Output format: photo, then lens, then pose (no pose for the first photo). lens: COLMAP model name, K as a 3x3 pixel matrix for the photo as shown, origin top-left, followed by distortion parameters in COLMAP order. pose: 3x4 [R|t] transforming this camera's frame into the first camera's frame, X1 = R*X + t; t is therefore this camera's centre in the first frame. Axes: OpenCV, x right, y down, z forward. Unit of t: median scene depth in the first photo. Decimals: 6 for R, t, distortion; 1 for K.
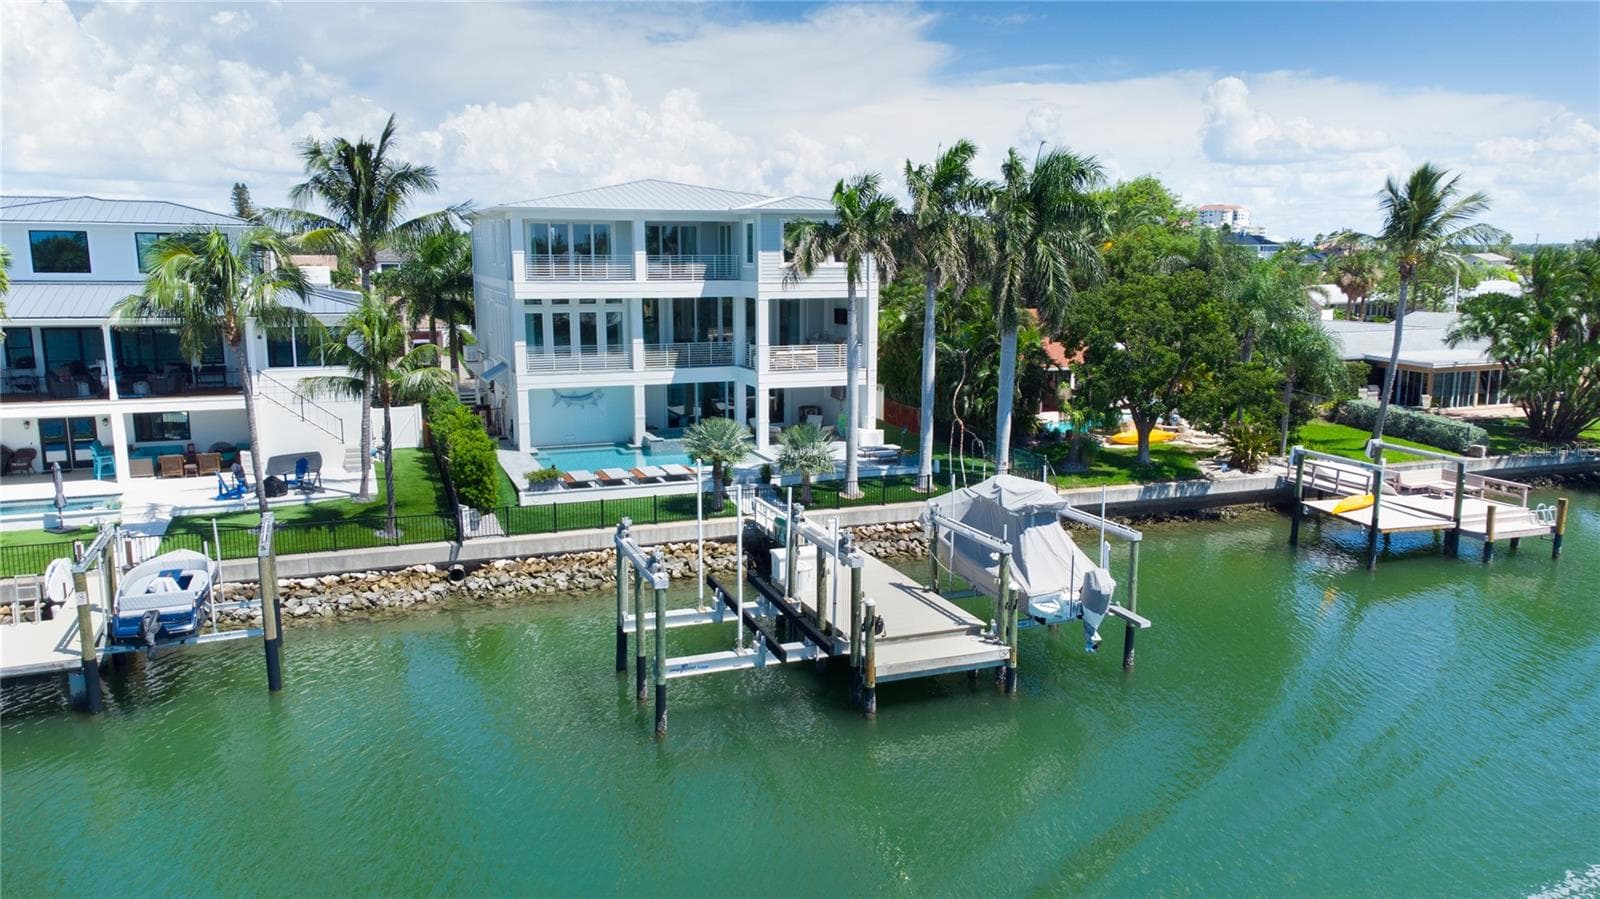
lens RADIAL K [[1194.4, 0, 800.0], [0, 1194.4, 449.5], [0, 0, 1]] dist [0.060589, -0.000145]
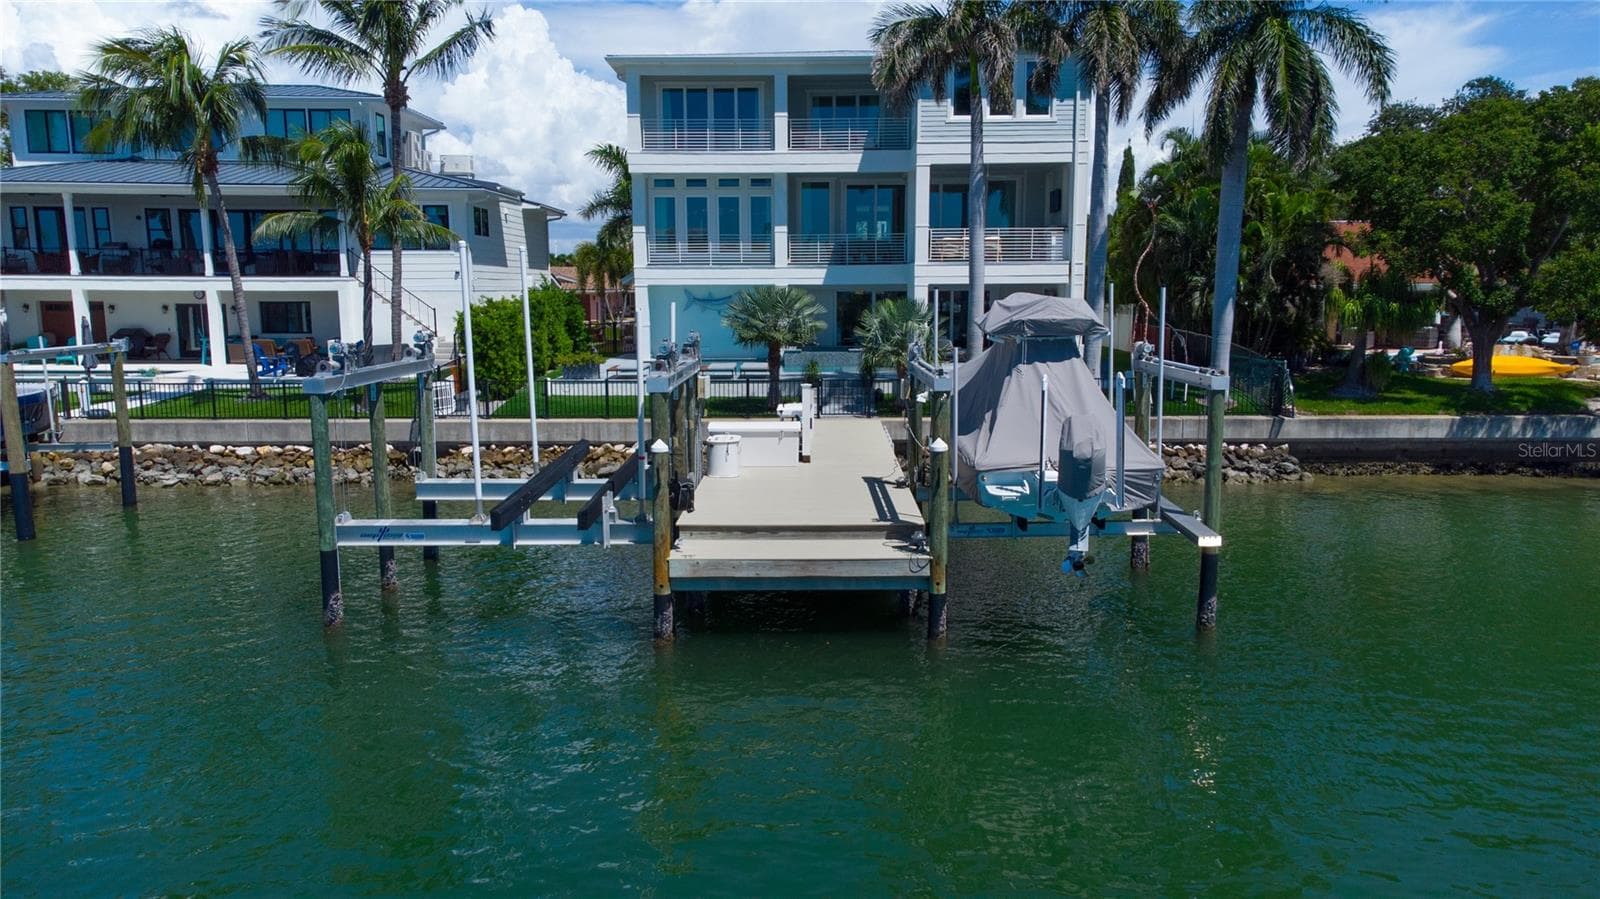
lens RADIAL K [[1194.0, 0, 800.0], [0, 1194.0, 449.5], [0, 0, 1]] dist [0.042485, 0.000695]
pose [[0.930020, 0.046001, -0.364618, 0.205488], [-0.056462, 0.998241, -0.018074, 0.083018], [0.363145, 0.037396, 0.930982, 0.294406]]
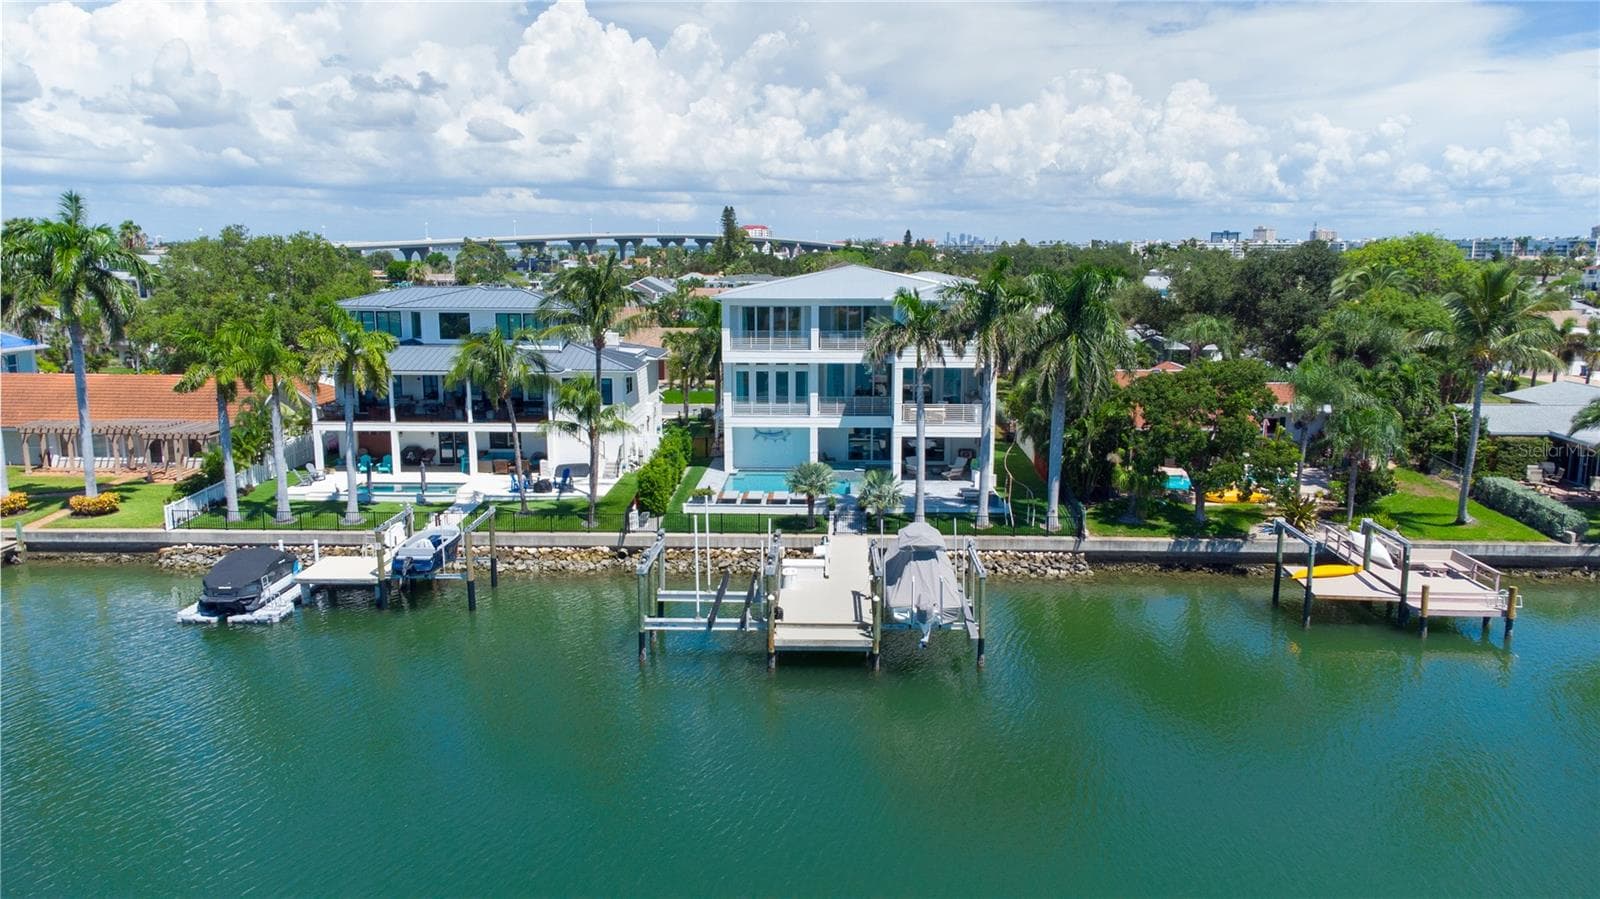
lens RADIAL K [[1194.4, 0, 800.0], [0, 1194.4, 449.5], [0, 0, 1]] dist [0.060589, -0.000145]
pose [[0.921379, 0.065081, -0.383178, 0.415078], [-0.064817, 0.997804, 0.013615, -0.054033], [0.383223, 0.012292, 0.923574, -0.261416]]
